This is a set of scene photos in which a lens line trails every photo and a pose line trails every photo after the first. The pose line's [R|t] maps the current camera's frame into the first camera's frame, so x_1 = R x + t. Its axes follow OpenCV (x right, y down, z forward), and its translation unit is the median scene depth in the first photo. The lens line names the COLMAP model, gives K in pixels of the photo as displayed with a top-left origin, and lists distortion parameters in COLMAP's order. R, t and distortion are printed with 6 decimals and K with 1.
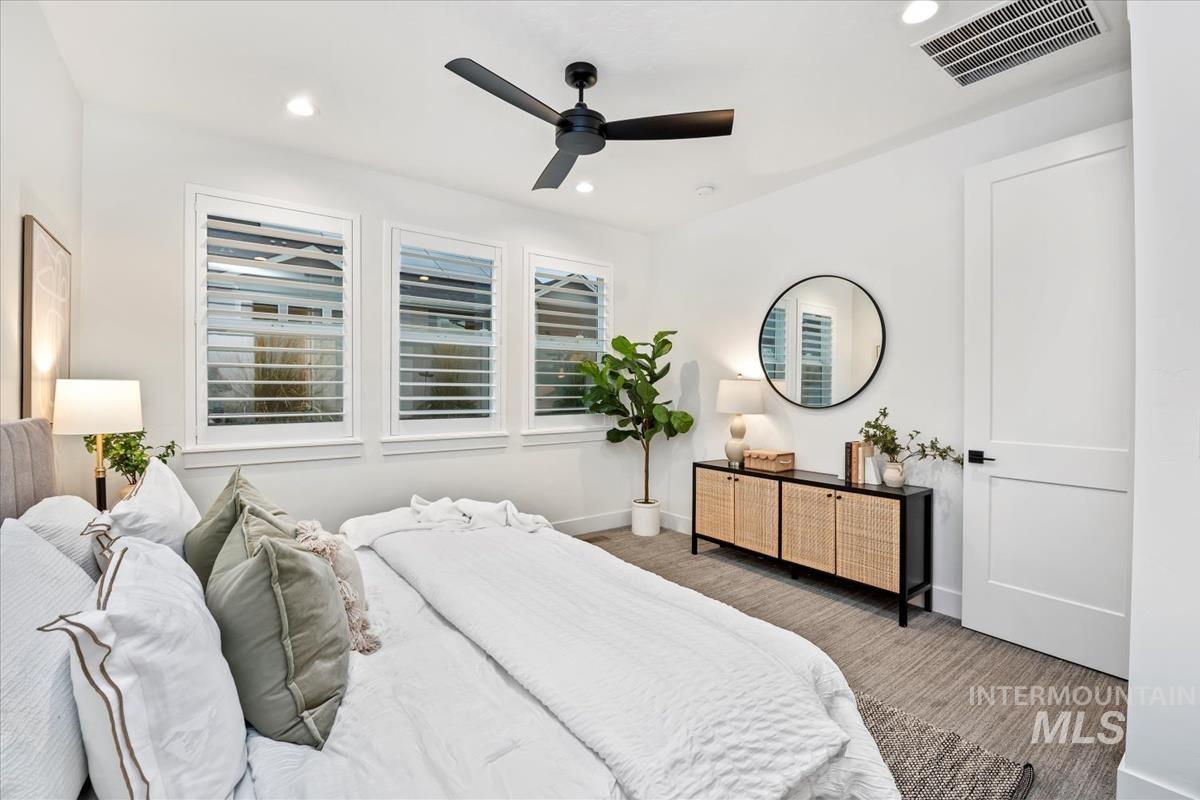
lens RADIAL K [[516.8, 0, 597.5], [0, 516.8, 393.4], [0, 0, 1]] dist [0.000147, -0.010307]
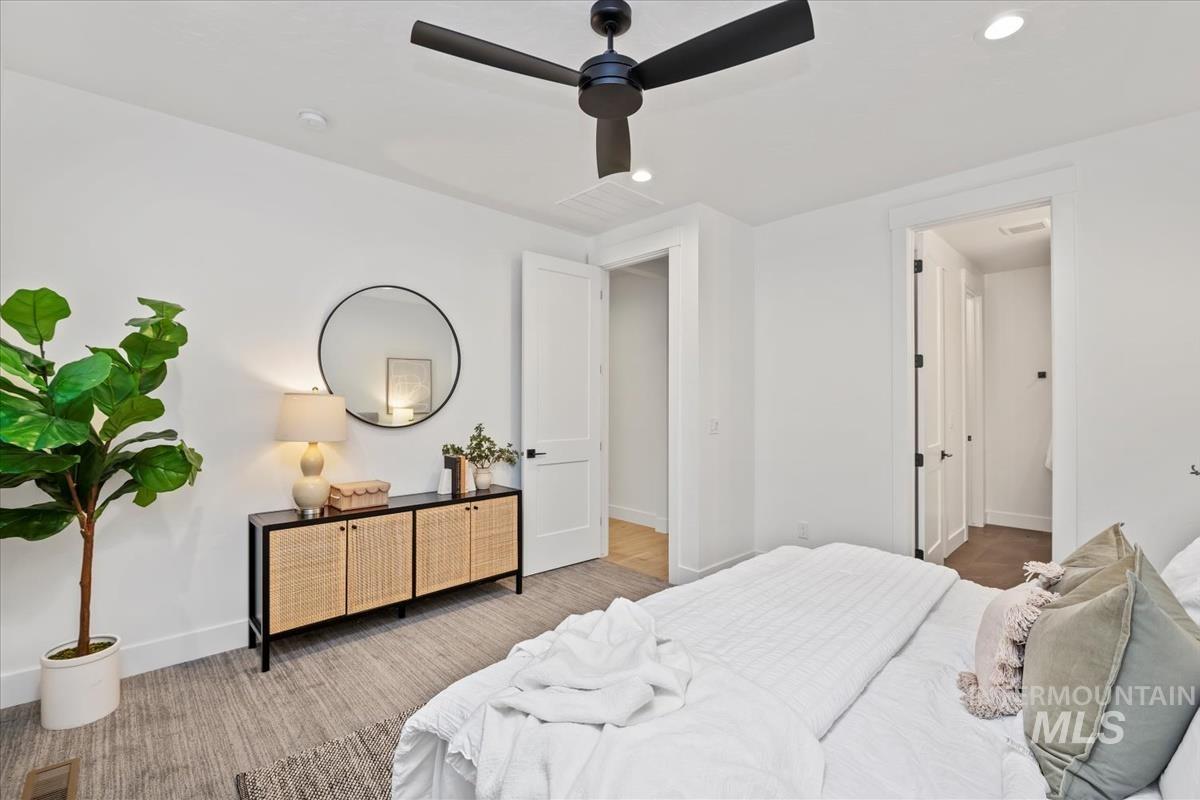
lens RADIAL K [[516.8, 0, 597.5], [0, 516.8, 393.4], [0, 0, 1]] dist [0.000147, -0.010307]
pose [[-0.121254, 0.016273, 0.992488, -0.580101], [0.012223, 0.999814, -0.014900, -0.017188], [-0.992546, 0.010325, -0.121430, 0.787354]]
